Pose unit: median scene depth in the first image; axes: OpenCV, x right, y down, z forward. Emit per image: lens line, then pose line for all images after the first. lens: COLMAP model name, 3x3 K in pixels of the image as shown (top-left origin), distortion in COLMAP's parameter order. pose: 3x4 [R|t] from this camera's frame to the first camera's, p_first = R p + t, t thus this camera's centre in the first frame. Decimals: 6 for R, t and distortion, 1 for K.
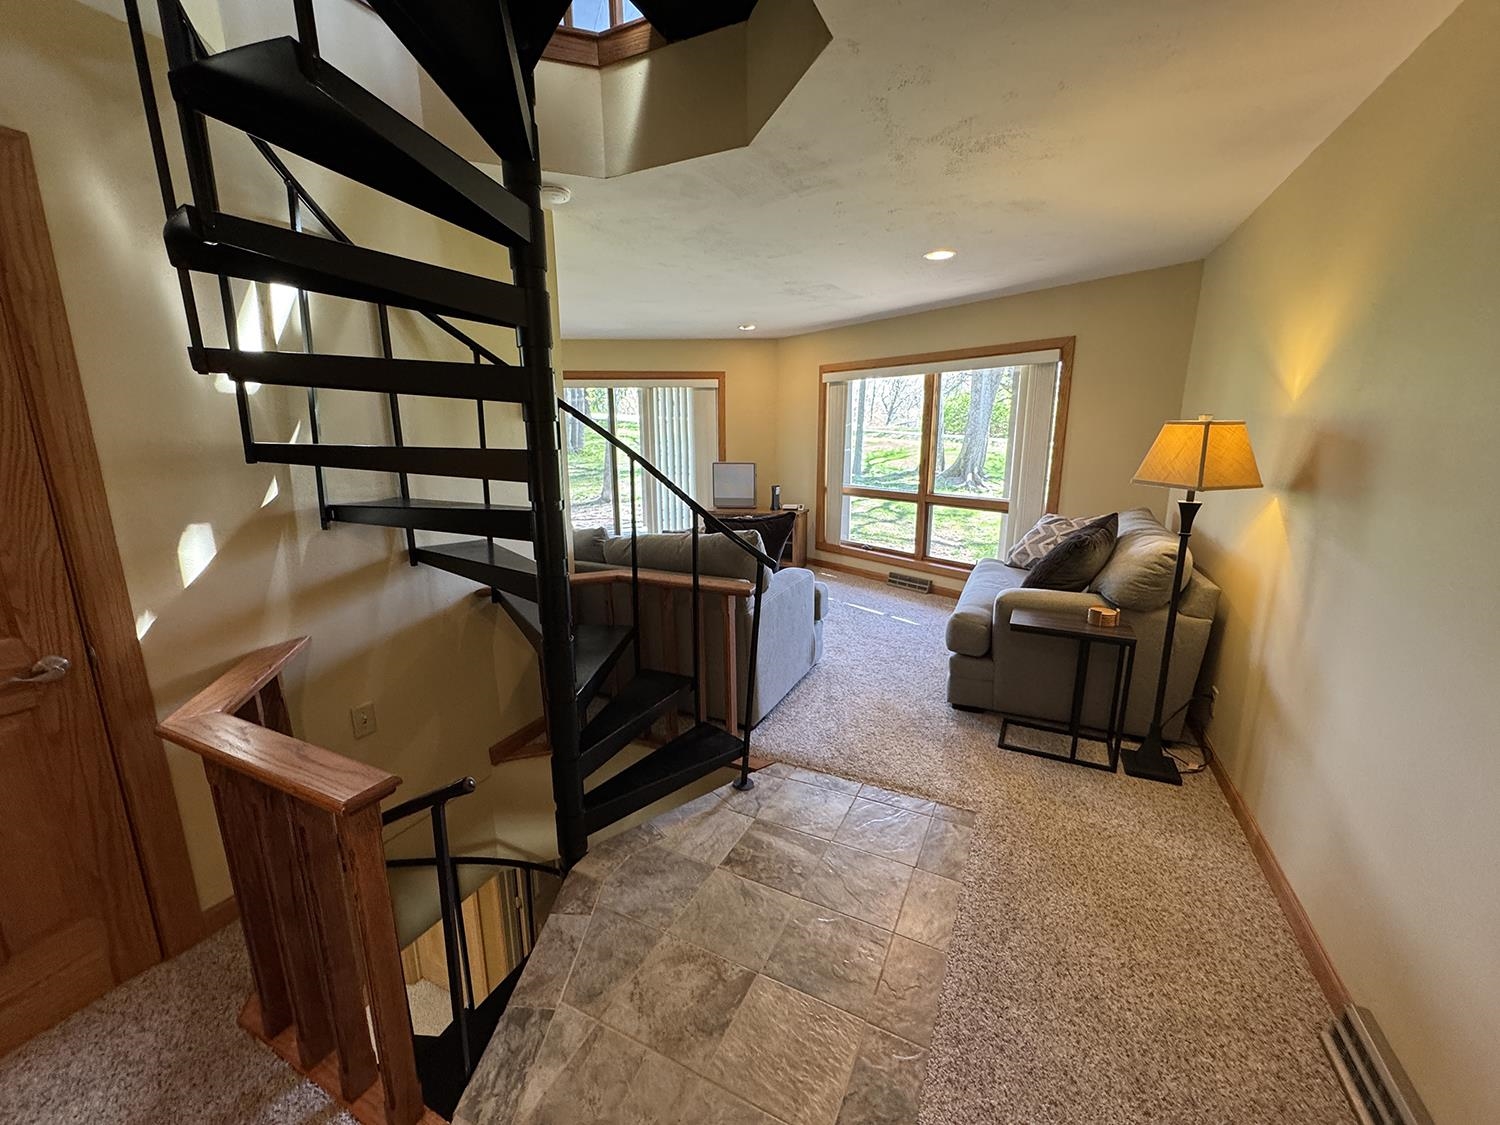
lens RADIAL K [[598.1, 0, 745.7], [0, 598.1, 560.0], [0, 0, 1]] dist [-0.004115, 0.000581]
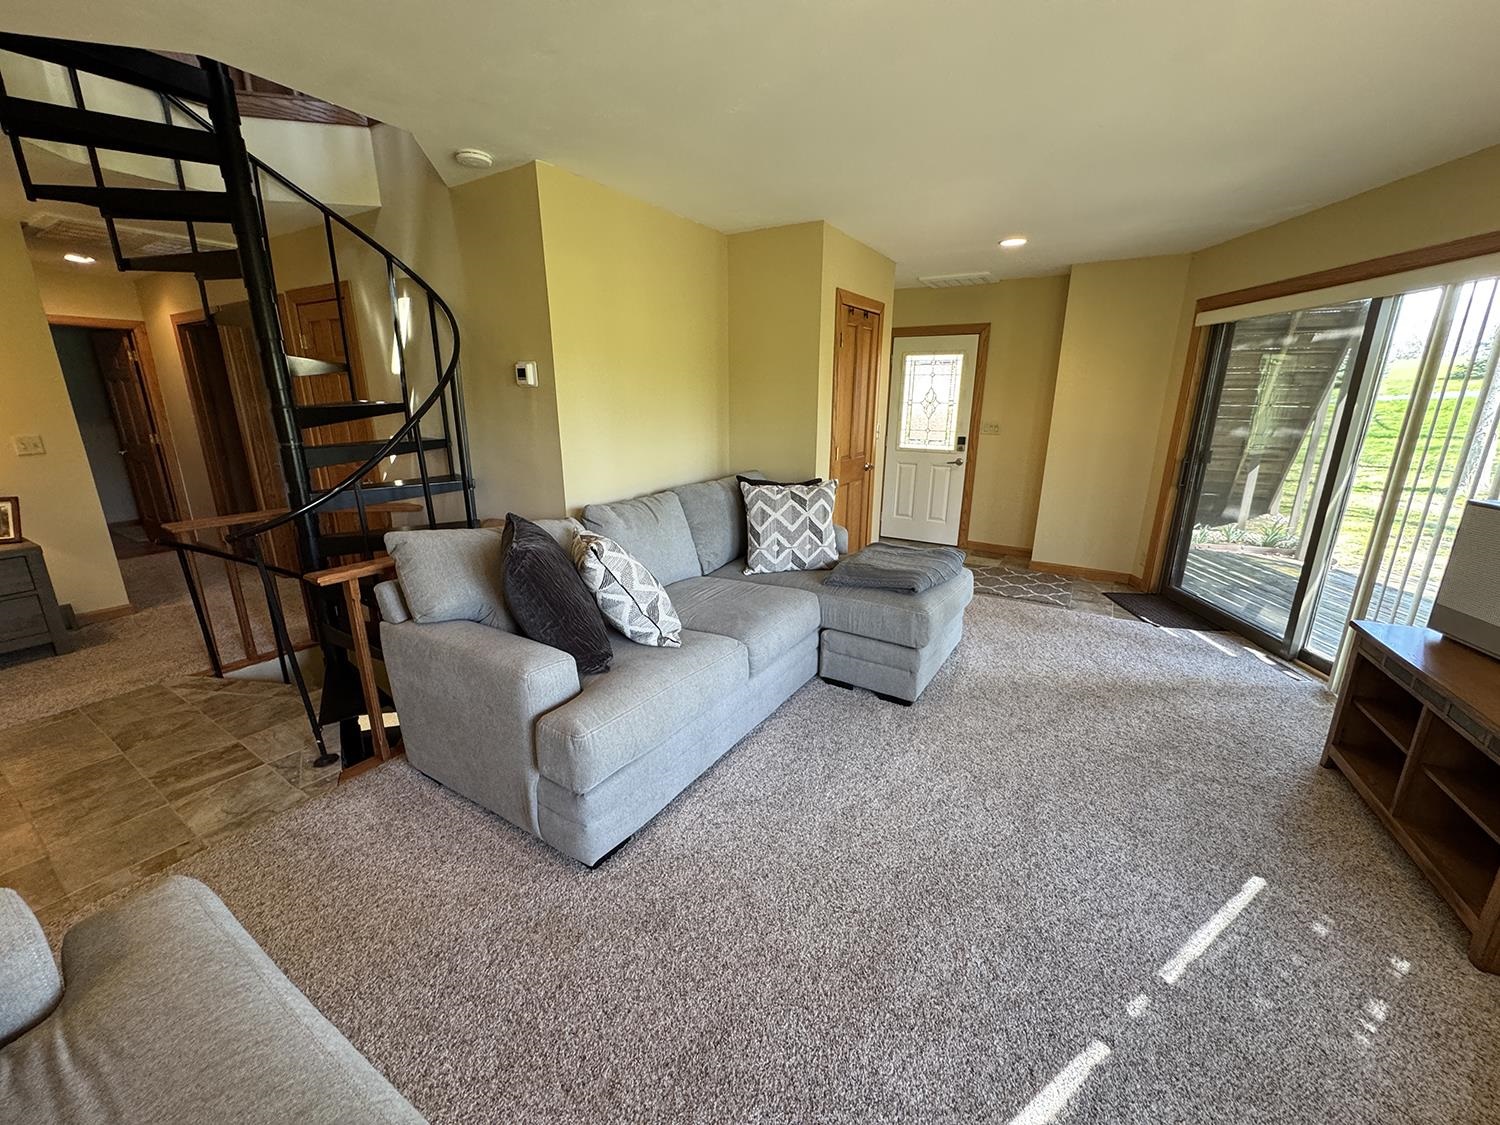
lens RADIAL K [[598.1, 0, 744.4], [0, 598.1, 561.0], [0, 0, 1]] dist [-0.004115, 0.000581]
pose [[-0.111483, 0.265322, -0.957693, 0.377446], [-0.210282, 0.935580, 0.283675, -0.173165], [0.971264, 0.233010, -0.048509, 0.802371]]
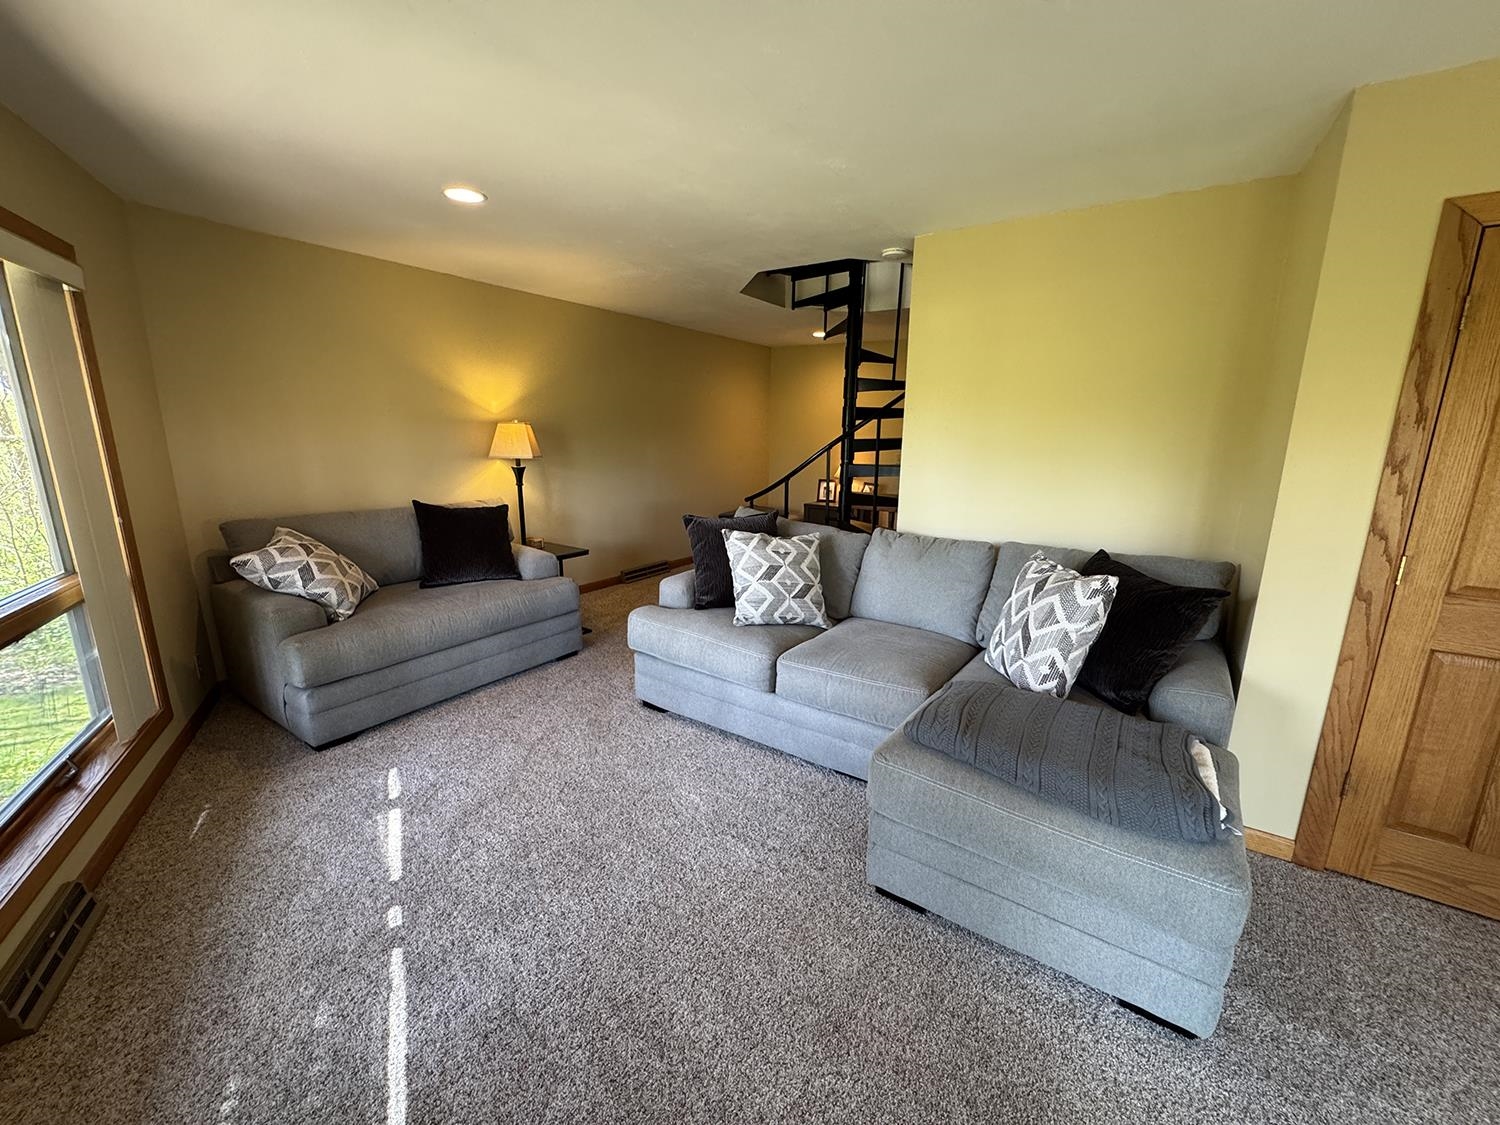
lens RADIAL K [[598.1, 0, 751.2], [0, 598.1, 563.8], [0, 0, 1]] dist [-0.004115, 0.000581]
pose [[-0.990496, -0.036513, 0.132605, -0.099891], [0.022336, 0.908618, 0.417030, -0.260779], [-0.135715, 0.416028, -0.899167, 1.216522]]
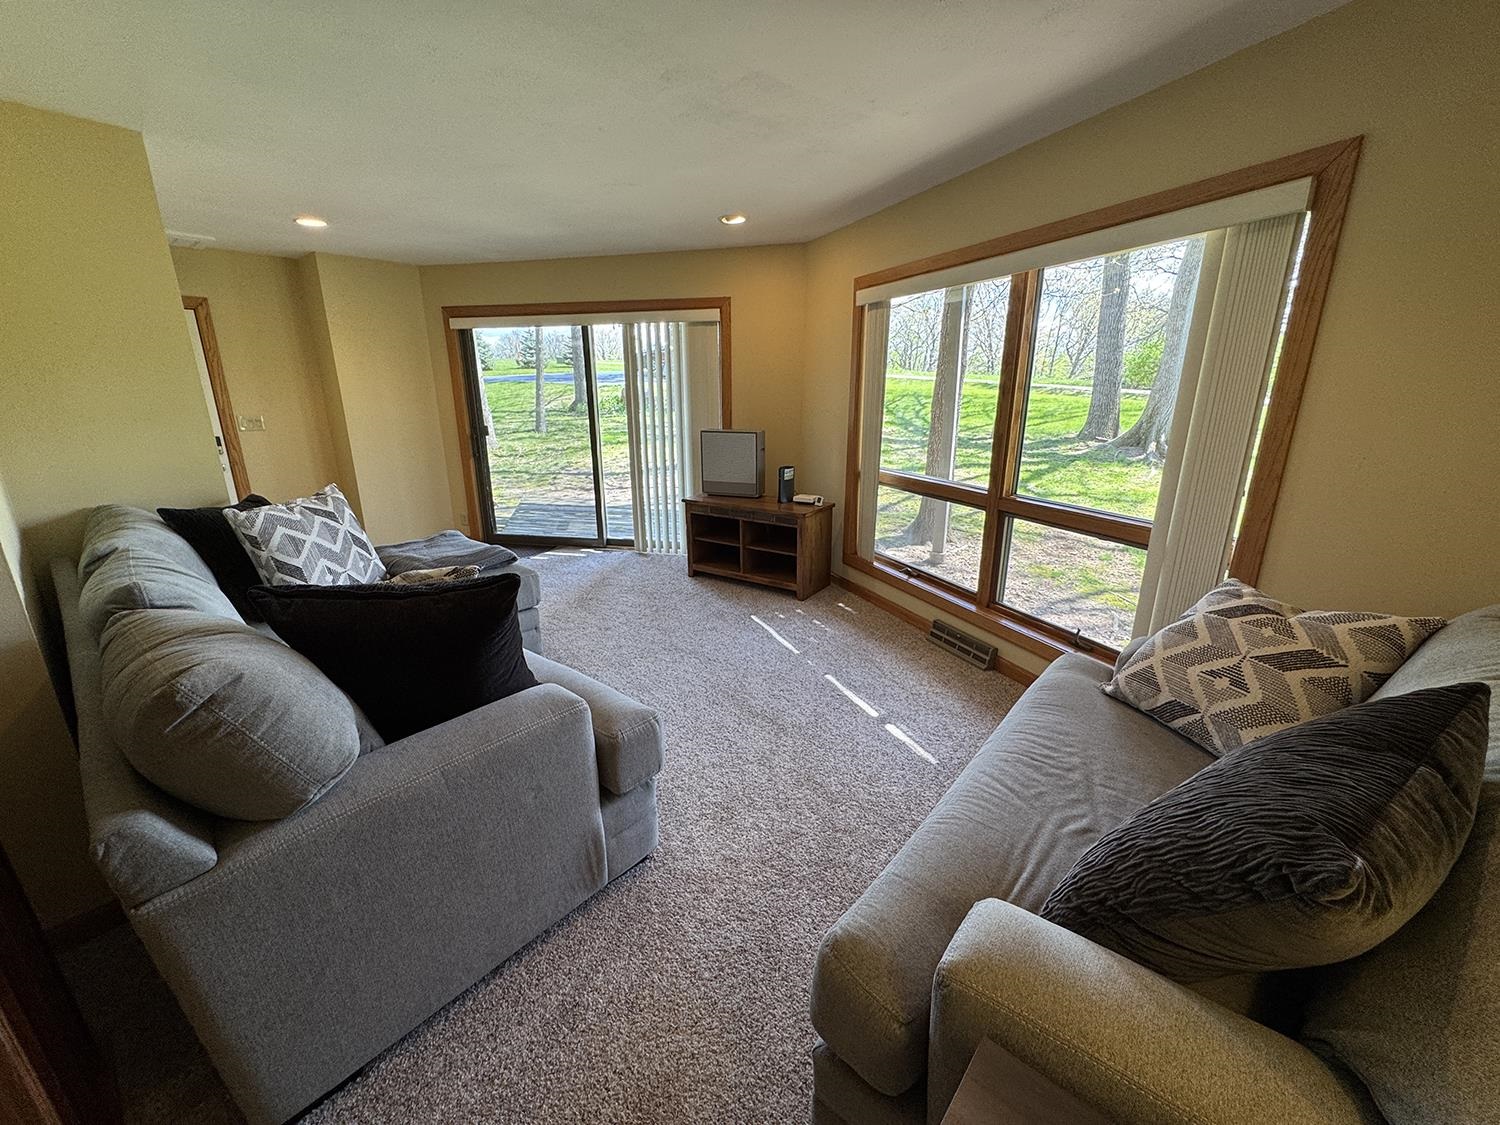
lens RADIAL K [[598.1, 0, 748.9], [0, 598.1, 560.5], [0, 0, 1]] dist [-0.004115, 0.000581]
pose [[0.967539, 0.068751, -0.243189, 0.223668], [-0.051362, 0.995696, 0.077144, -0.084878], [0.247446, -0.062149, 0.966906, 0.409617]]
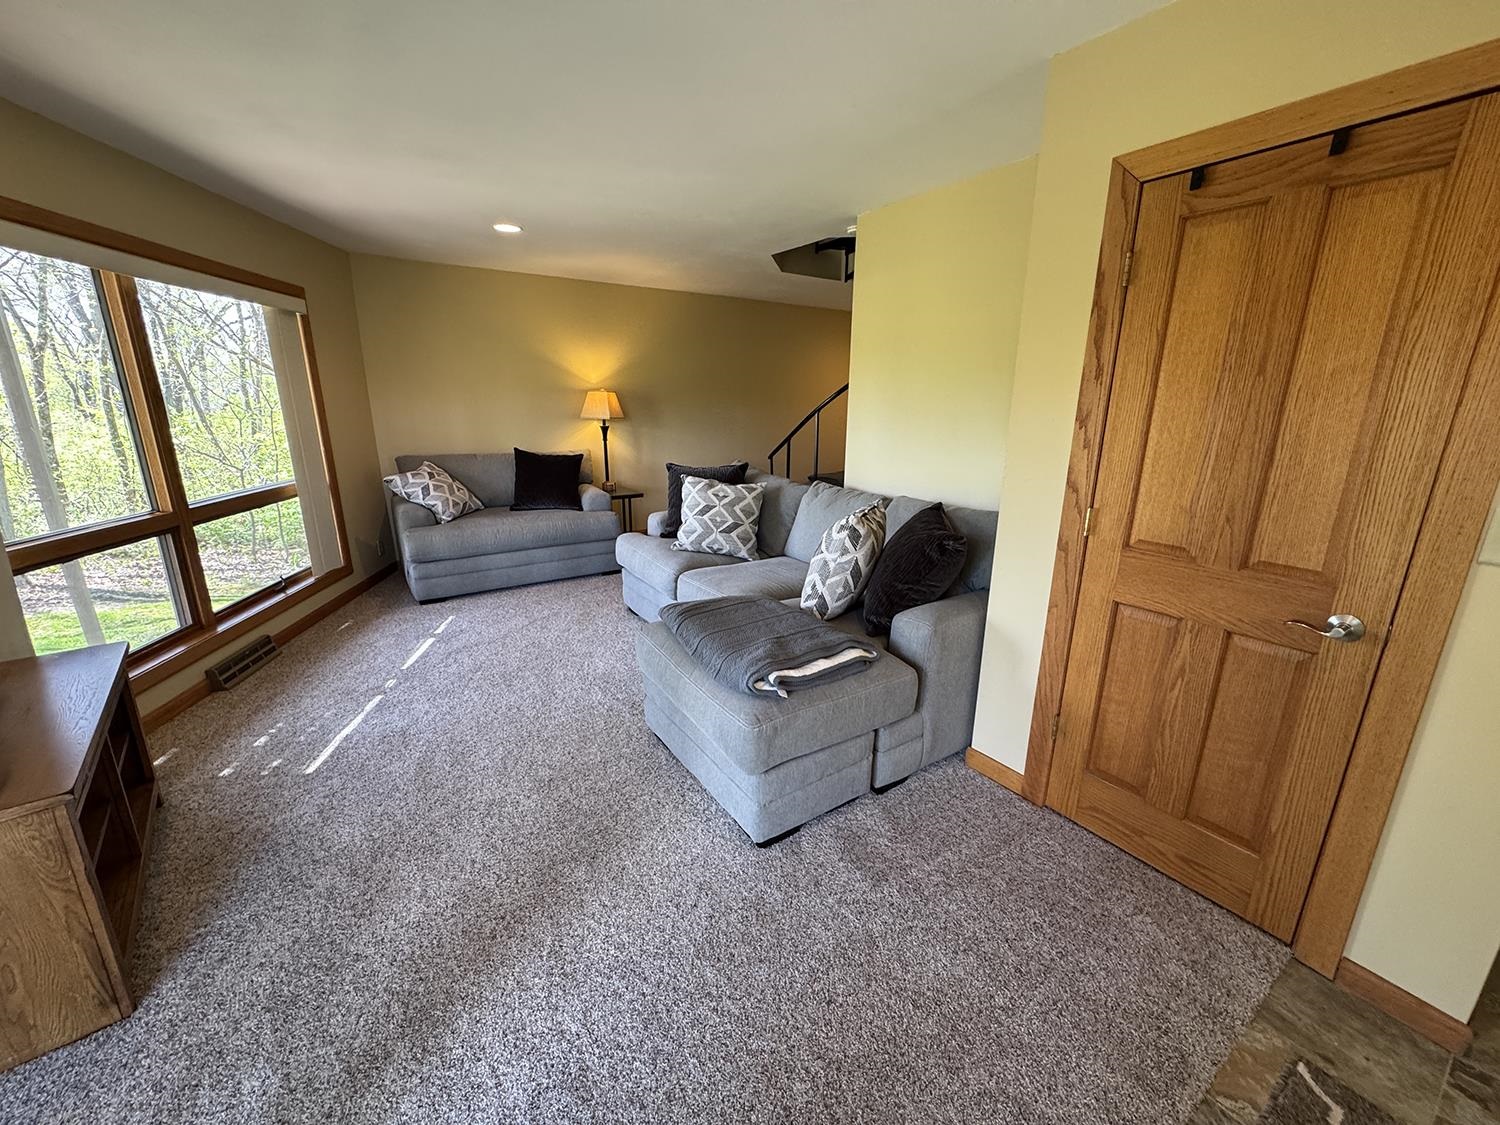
lens RADIAL K [[598.1, 0, 749.5], [0, 598.1, 563.1], [0, 0, 1]] dist [-0.004115, 0.000581]
pose [[-0.865979, -0.134425, 0.481674, -0.432246], [0.103126, 0.894487, 0.435037, -0.261076], [-0.489332, 0.426406, -0.760745, 1.242634]]
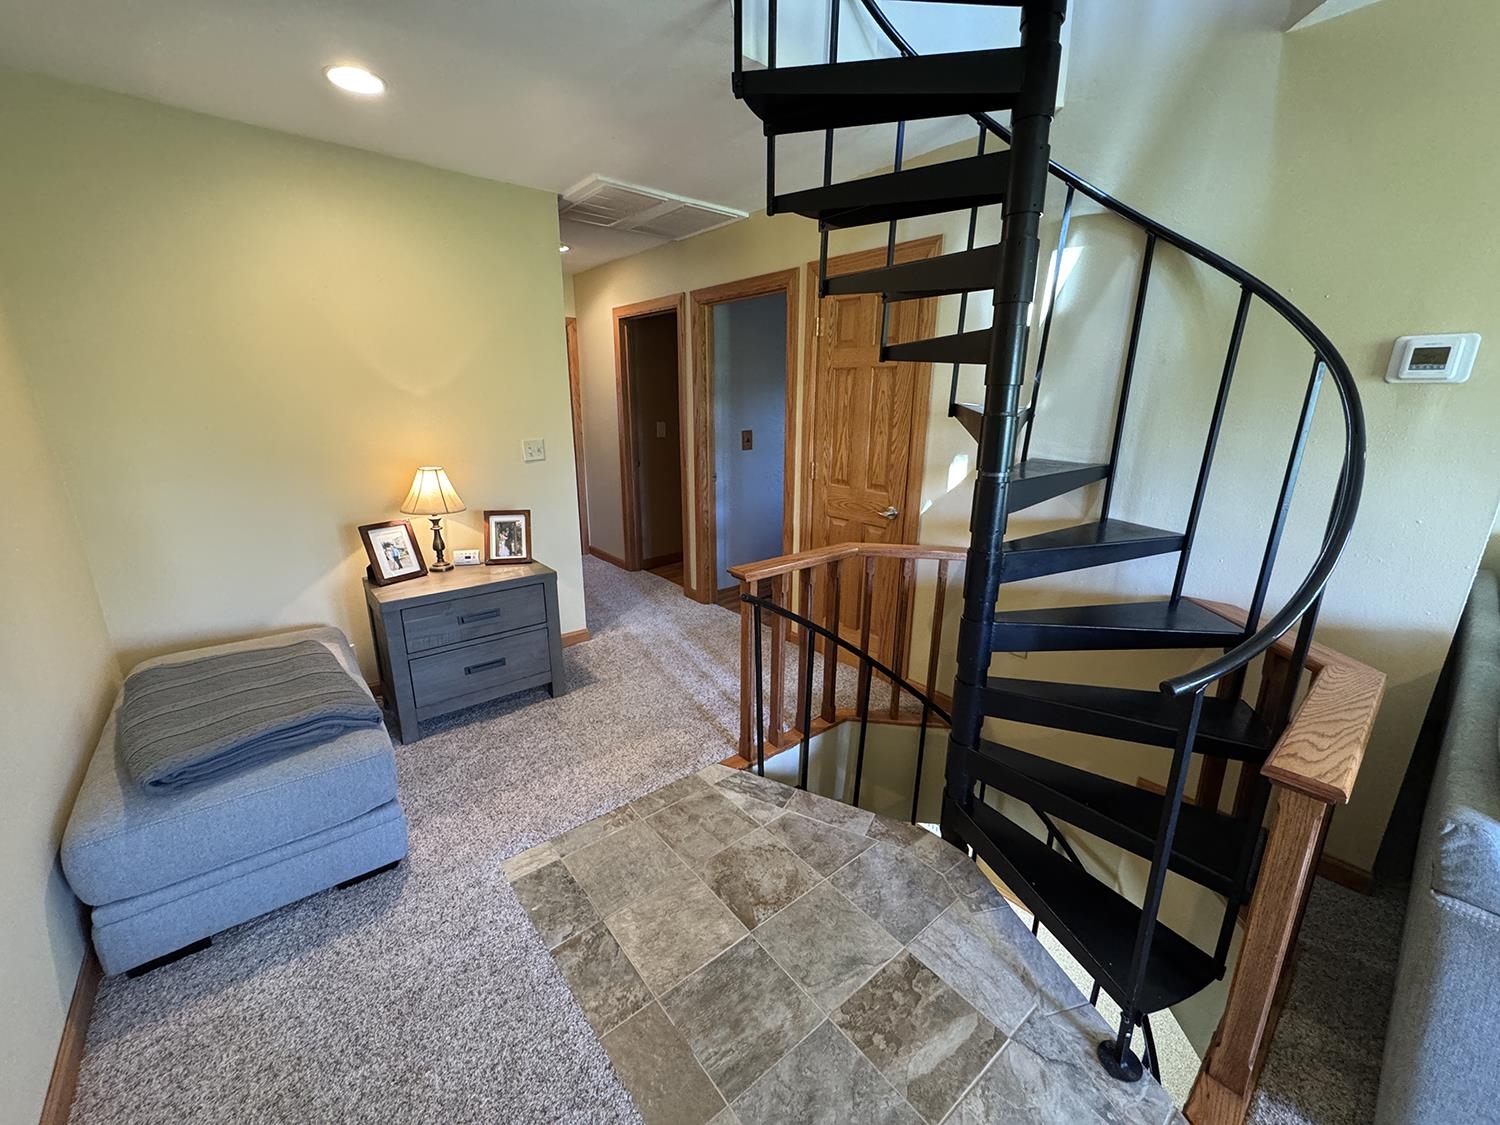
lens RADIAL K [[598.1, 0, 749.8], [0, 598.1, 561.4], [0, 0, 1]] dist [-0.004115, 0.000581]
pose [[-0.417736, 0.238972, -0.876578, 0.243865], [-0.197268, 0.917919, 0.344252, -0.076874], [0.886895, 0.316727, -0.336306, 0.363881]]
